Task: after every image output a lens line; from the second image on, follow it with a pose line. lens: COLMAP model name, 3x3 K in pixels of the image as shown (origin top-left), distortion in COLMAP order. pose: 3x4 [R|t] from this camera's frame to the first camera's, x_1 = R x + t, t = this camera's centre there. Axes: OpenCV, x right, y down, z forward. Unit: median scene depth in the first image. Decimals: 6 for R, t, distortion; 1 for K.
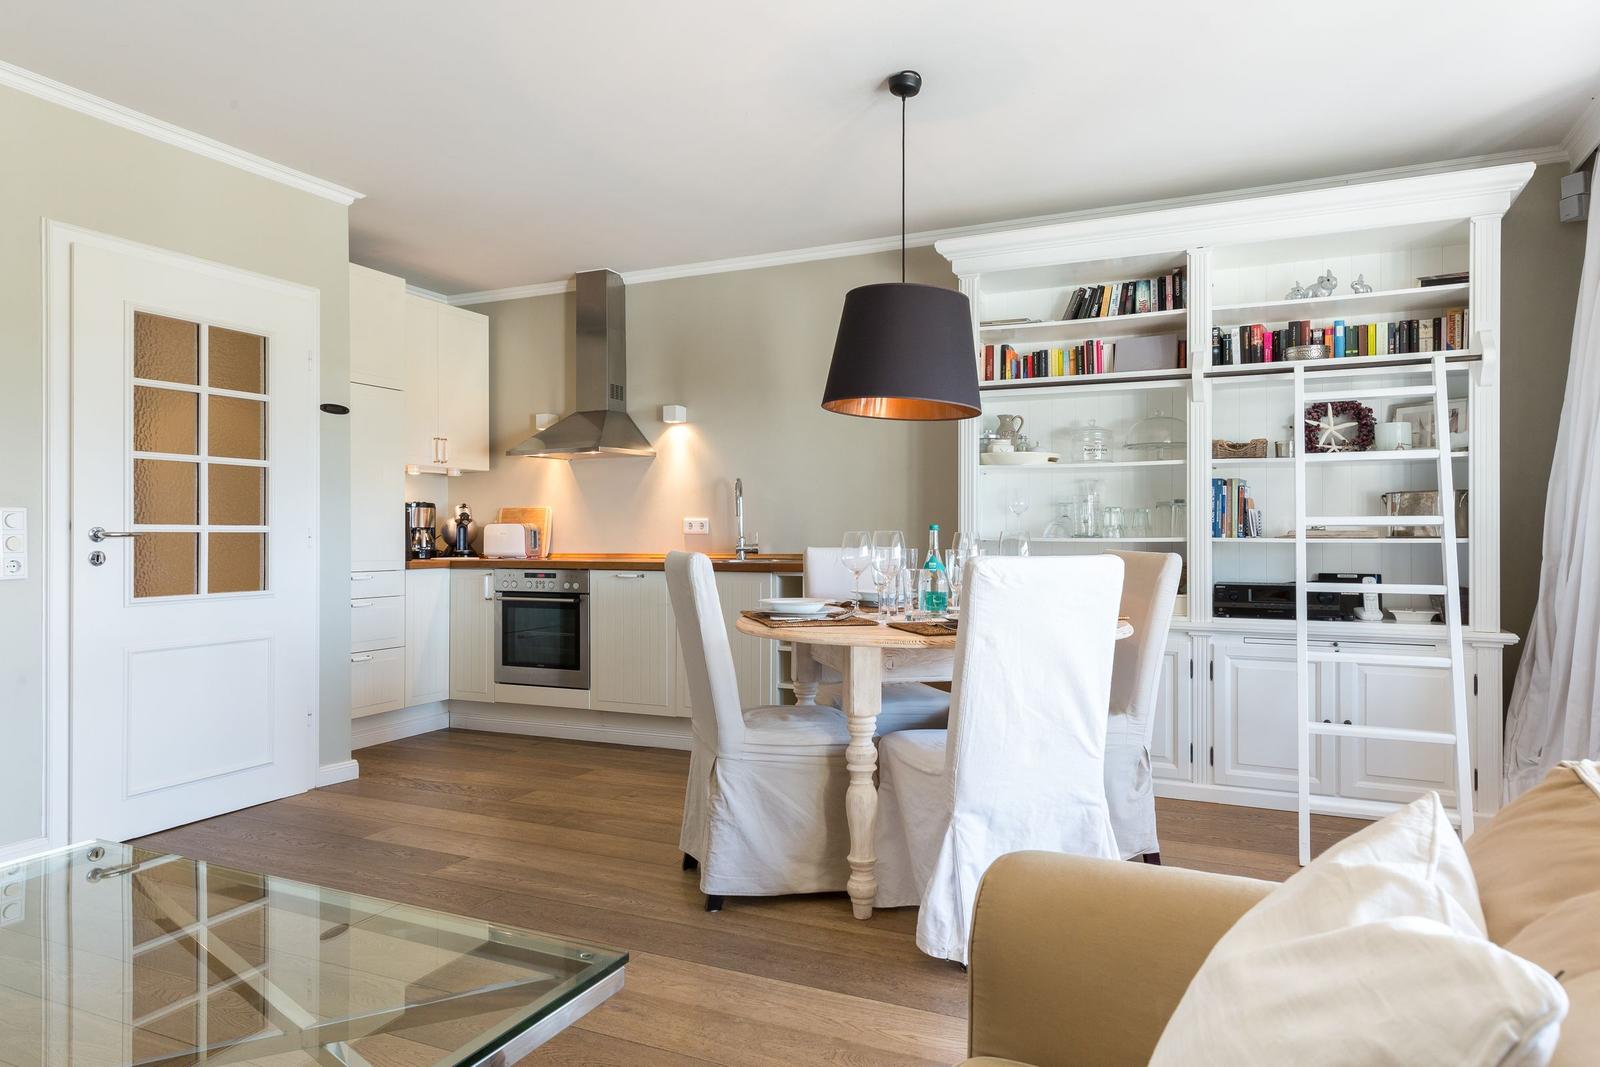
lens RADIAL K [[951.4, 0, 794.7], [0, 951.4, 531.1], [0, 0, 1]] dist [0.007068, -0.001936]
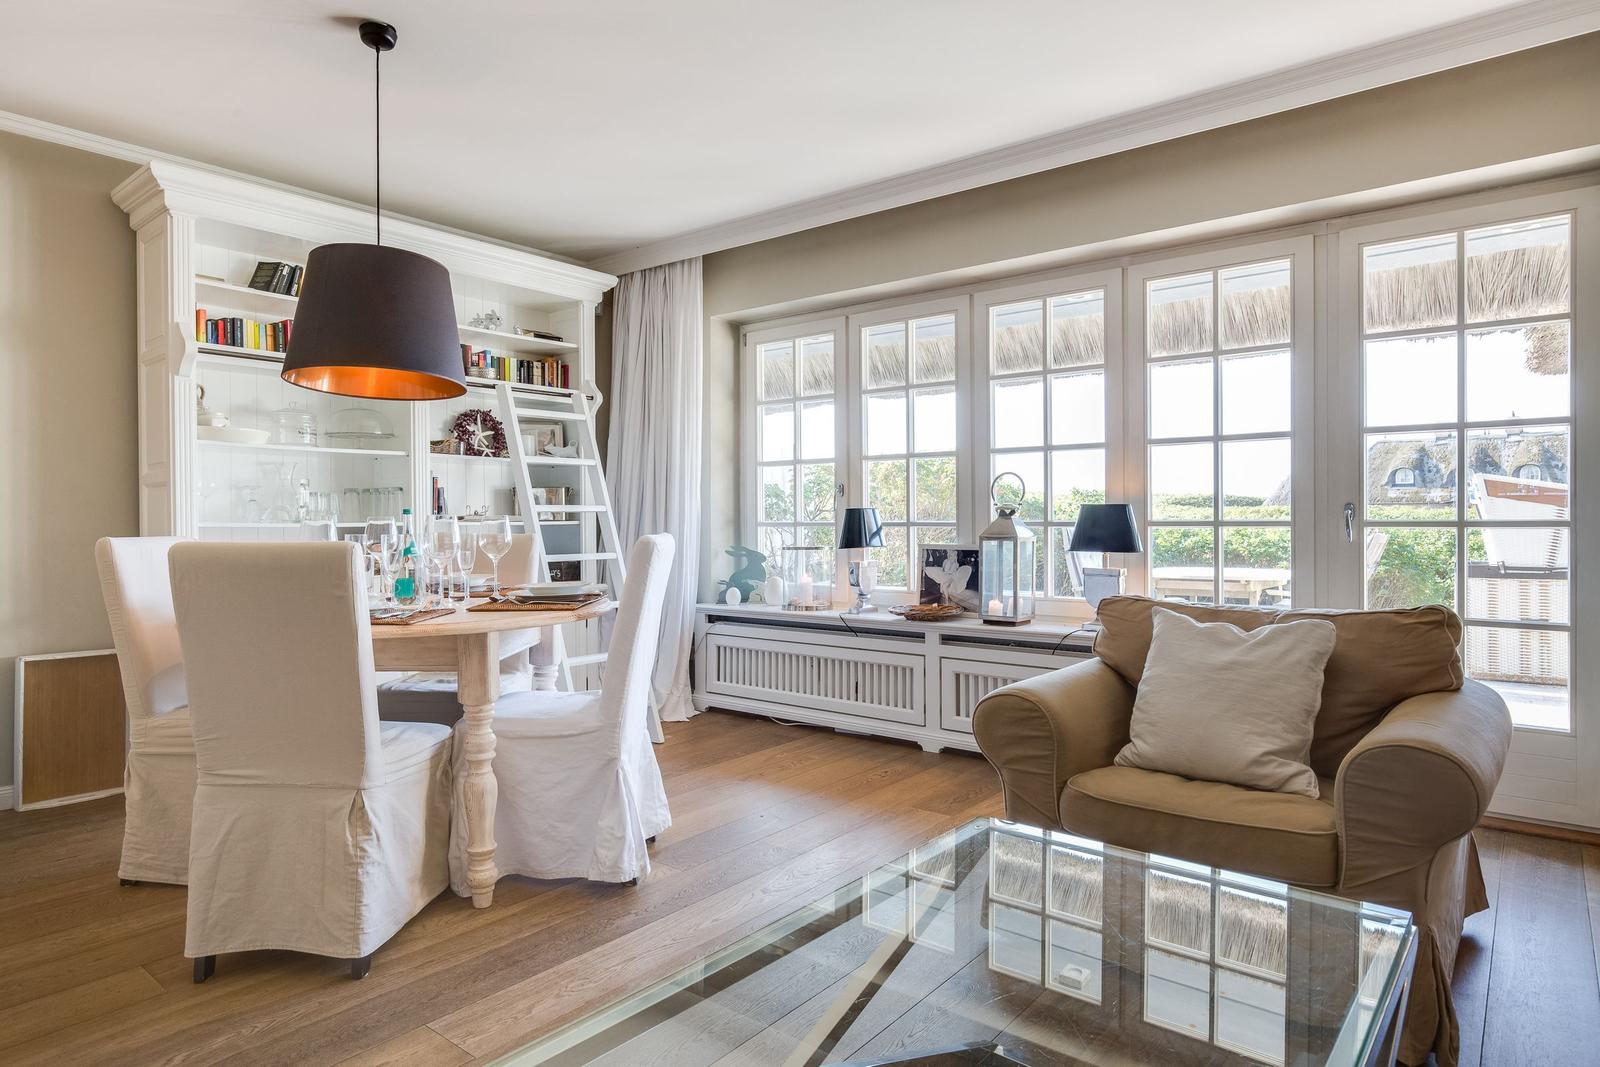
lens RADIAL K [[951.4, 0, 759.2], [0, 951.4, 529.4], [0, 0, 1]] dist [0.007068, -0.001936]
pose [[0.256764, -0.015804, 0.966345, -0.561423], [0.003570, 0.999875, 0.015404, 0.000111], [-0.966467, -0.000506, 0.256789, 0.321322]]
